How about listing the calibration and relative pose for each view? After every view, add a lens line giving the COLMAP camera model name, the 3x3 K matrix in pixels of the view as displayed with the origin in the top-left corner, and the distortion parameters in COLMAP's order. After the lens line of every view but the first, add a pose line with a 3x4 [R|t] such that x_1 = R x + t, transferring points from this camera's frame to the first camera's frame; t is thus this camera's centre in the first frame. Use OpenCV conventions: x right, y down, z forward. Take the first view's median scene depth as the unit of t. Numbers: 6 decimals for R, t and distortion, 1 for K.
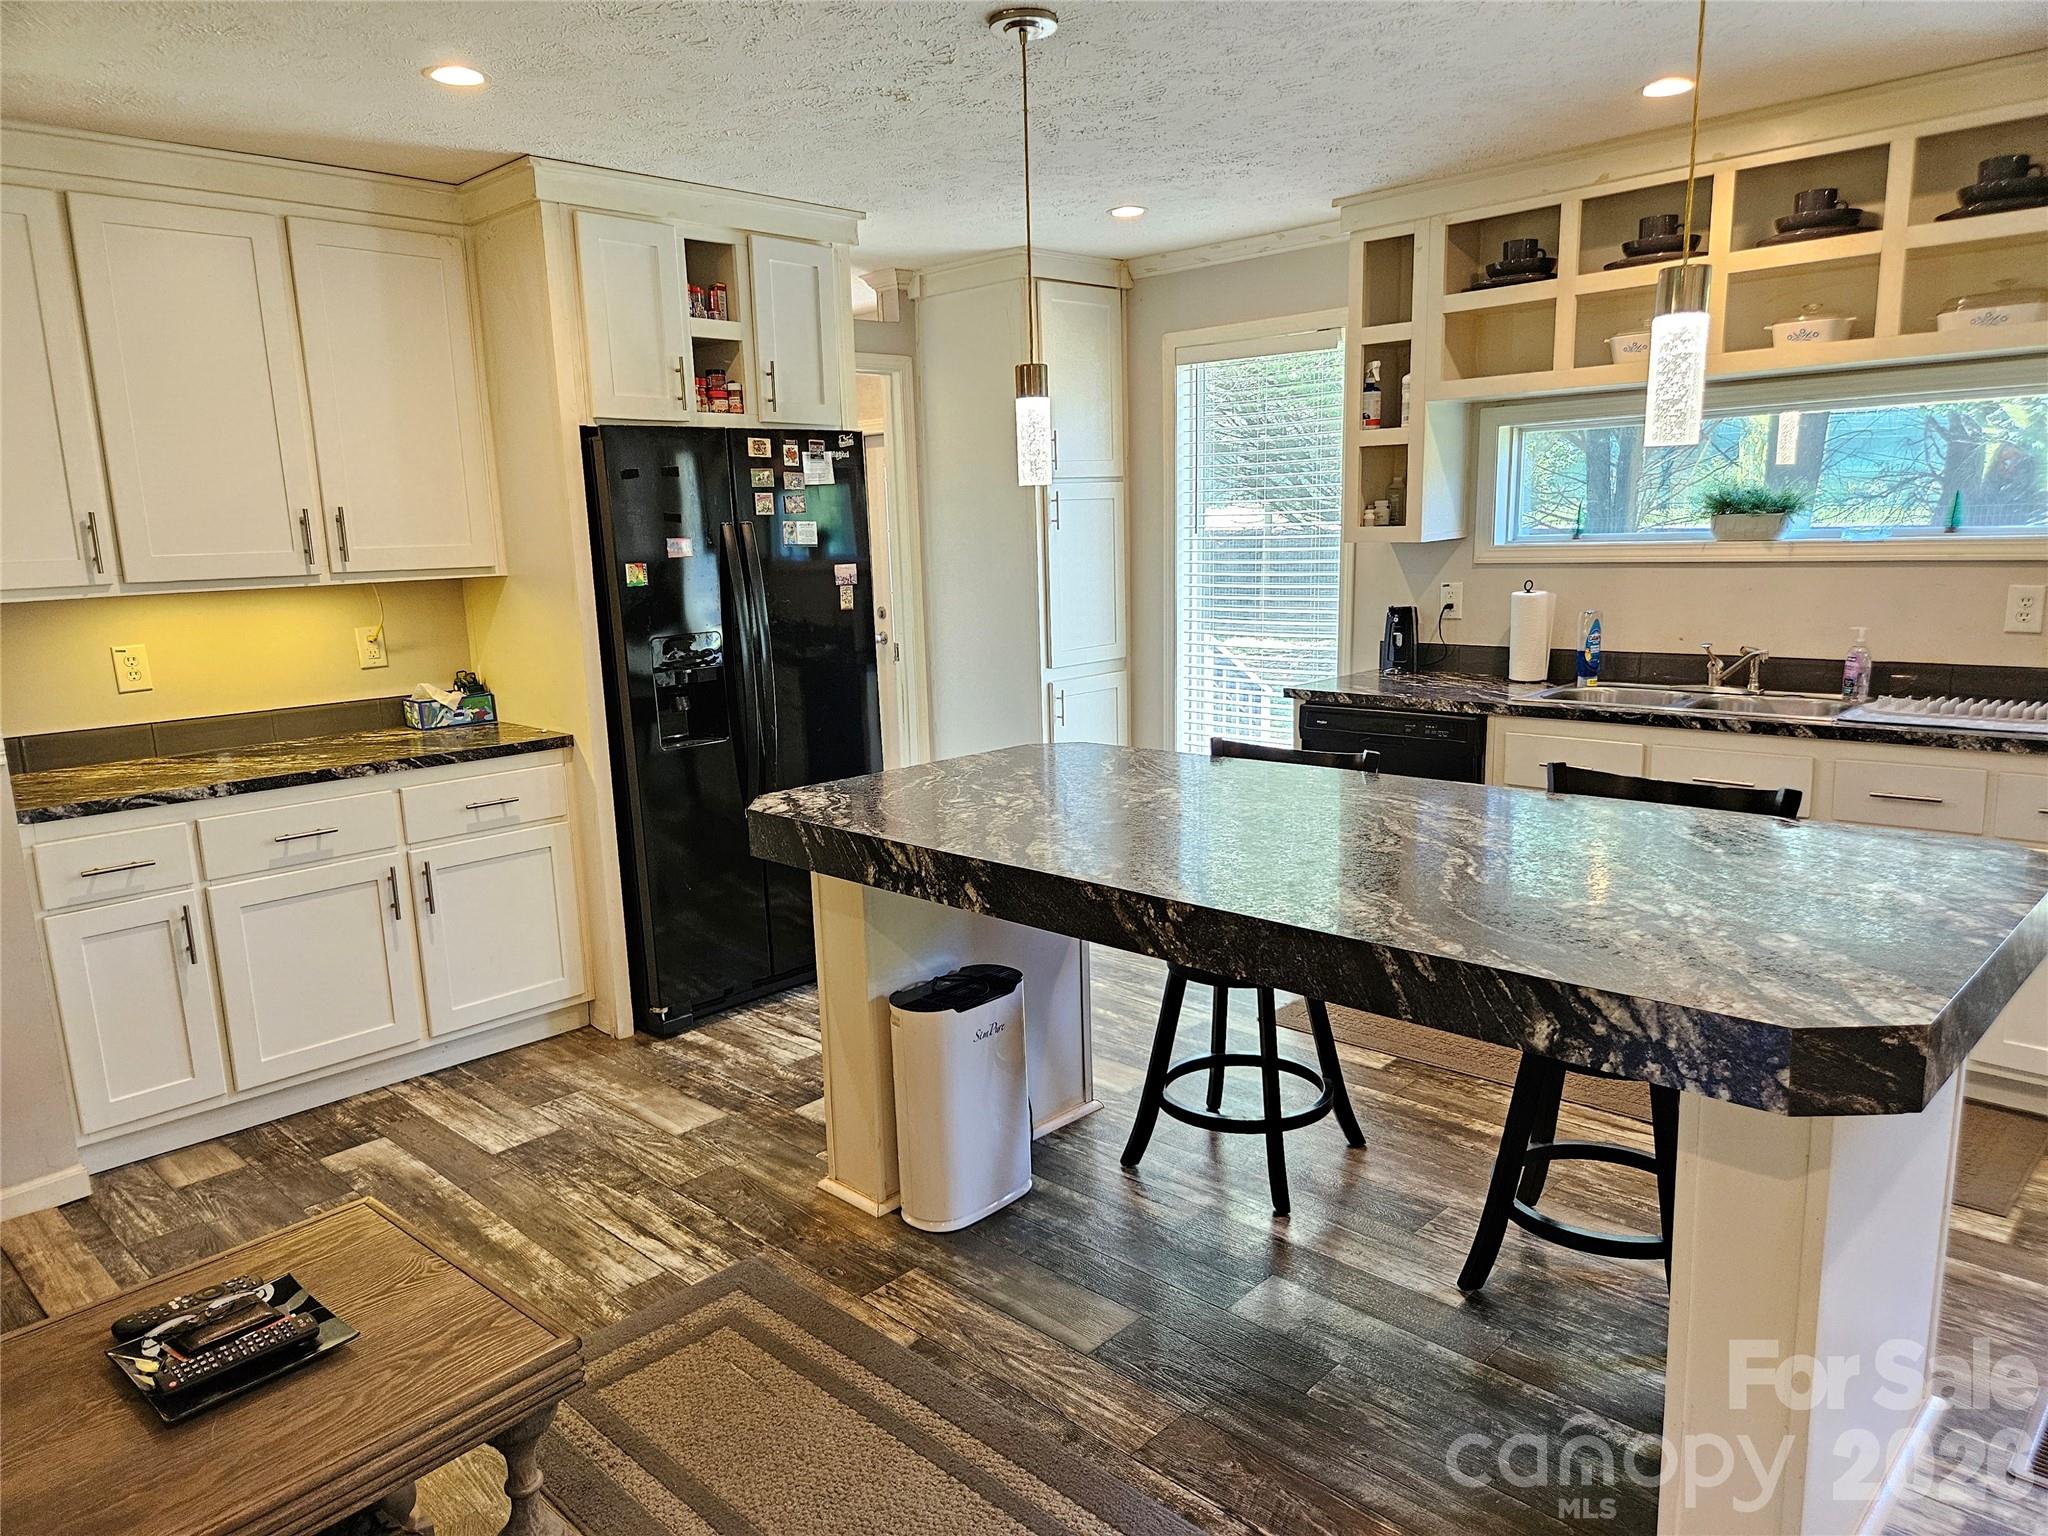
lens RADIAL K [[1348.6, 0, 1021.3], [0, 1348.6, 782.7], [0, 0, 1]] dist [0.047545, -0.017248]
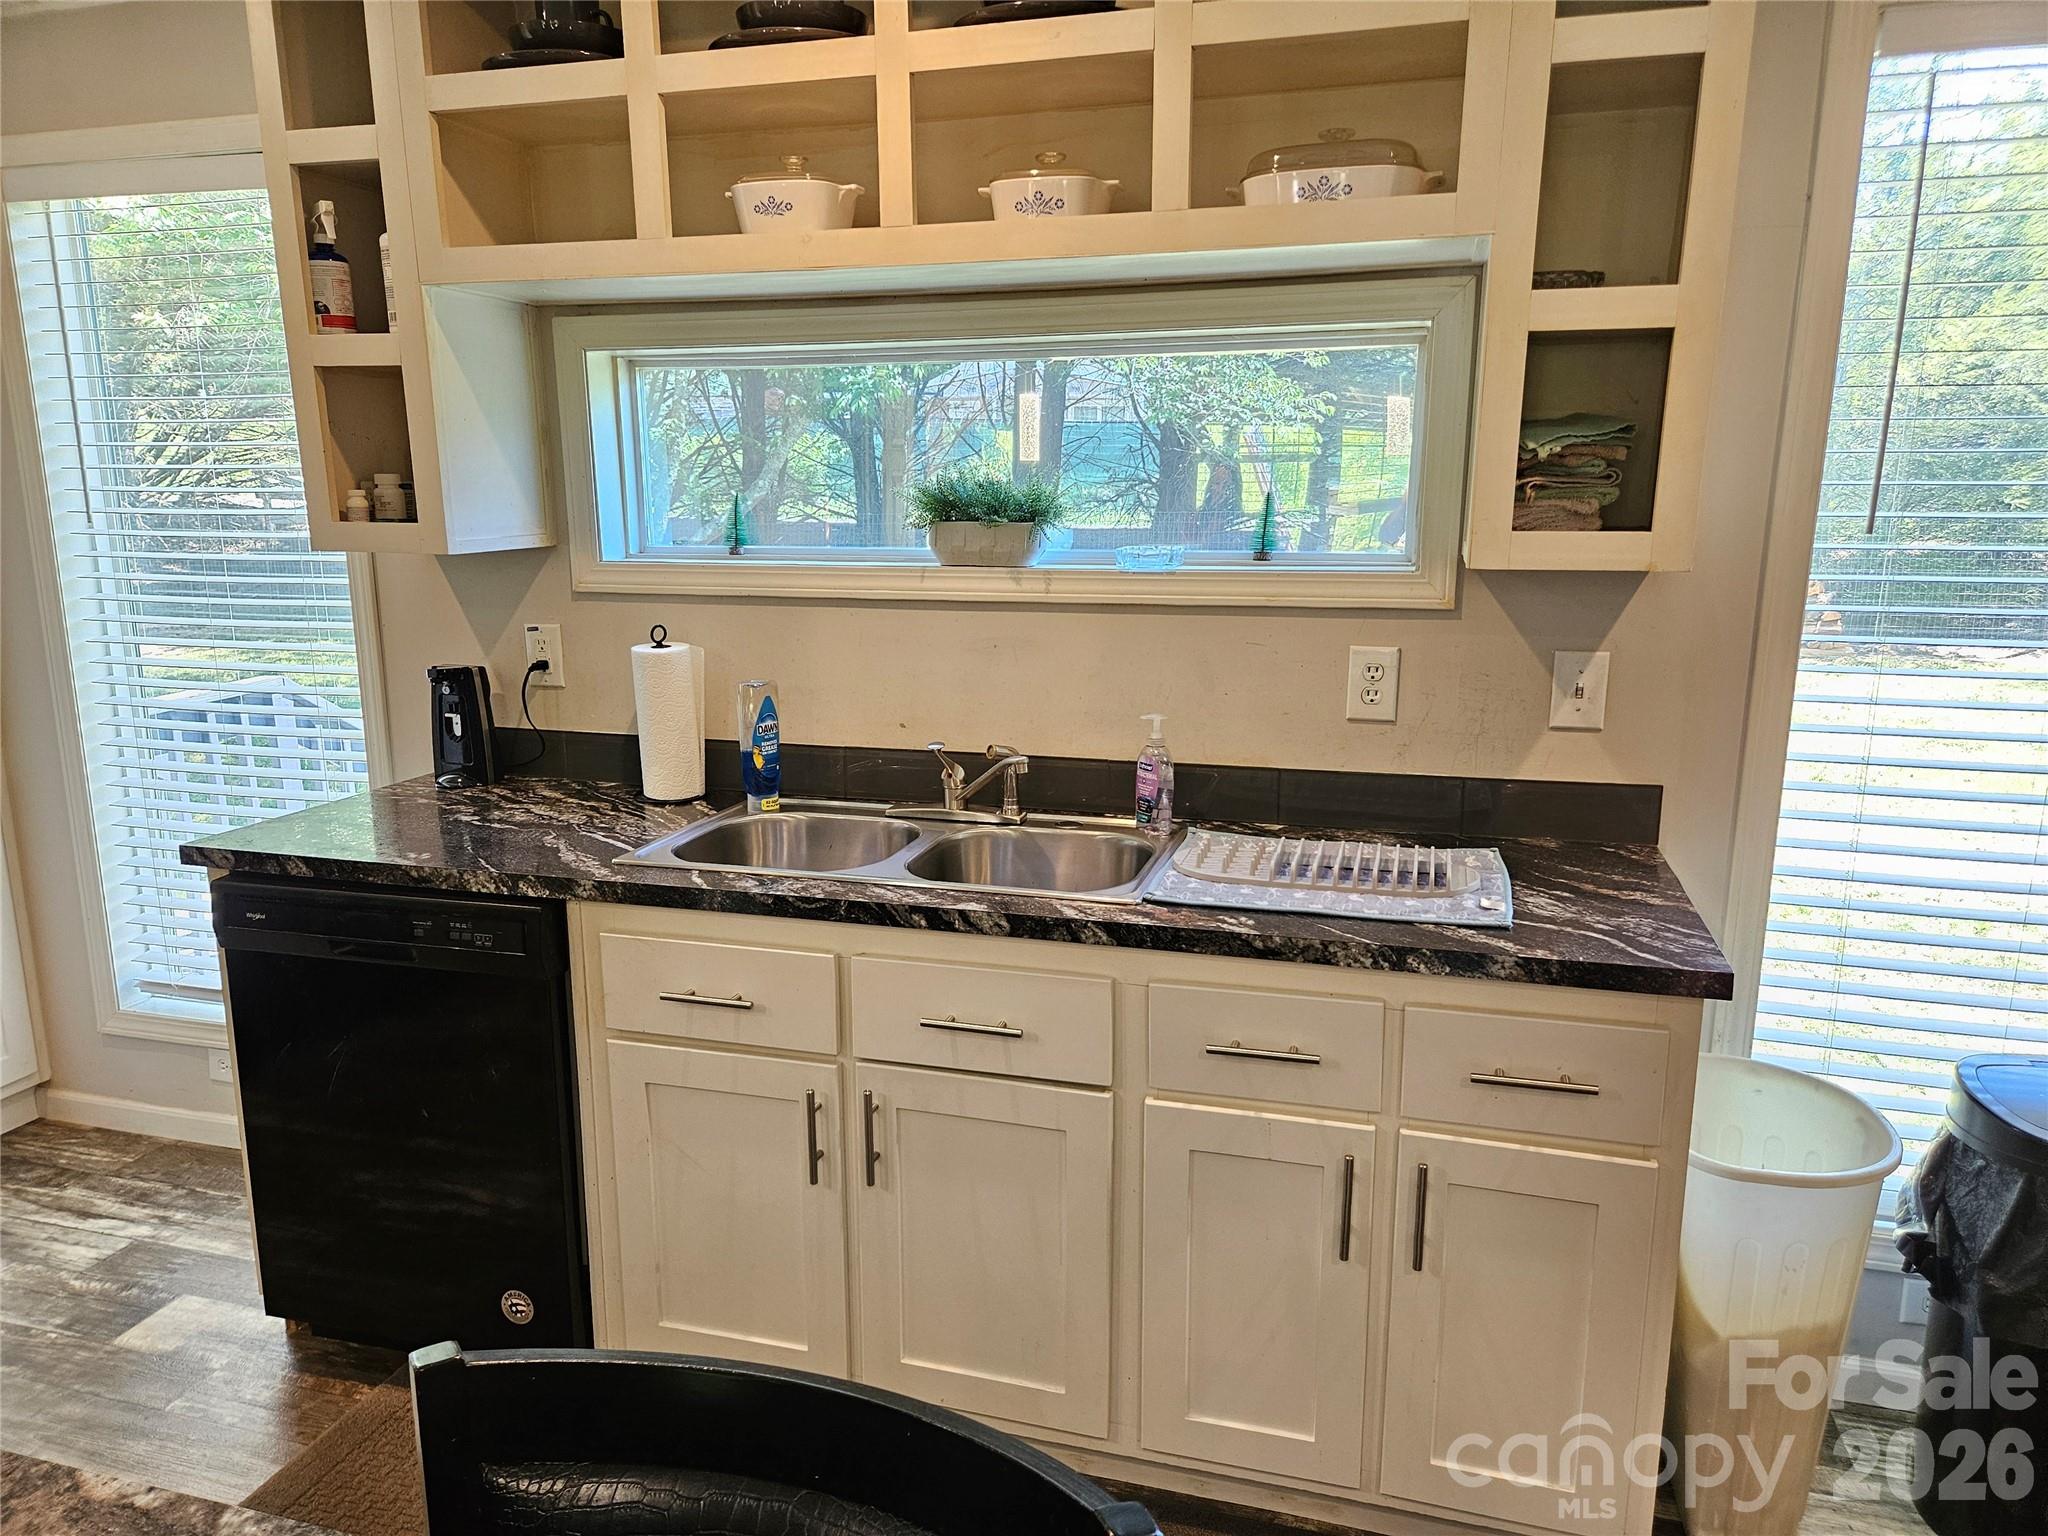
lens RADIAL K [[1348.6, 0, 1034.3], [0, 1348.6, 767.4], [0, 0, 1]] dist [0.047545, -0.017248]
pose [[0.876297, -0.067022, 0.477087, 0.256560], [0.067789, 0.997577, 0.015629, -0.094844], [-0.476979, 0.018646, 0.878717, 0.460872]]
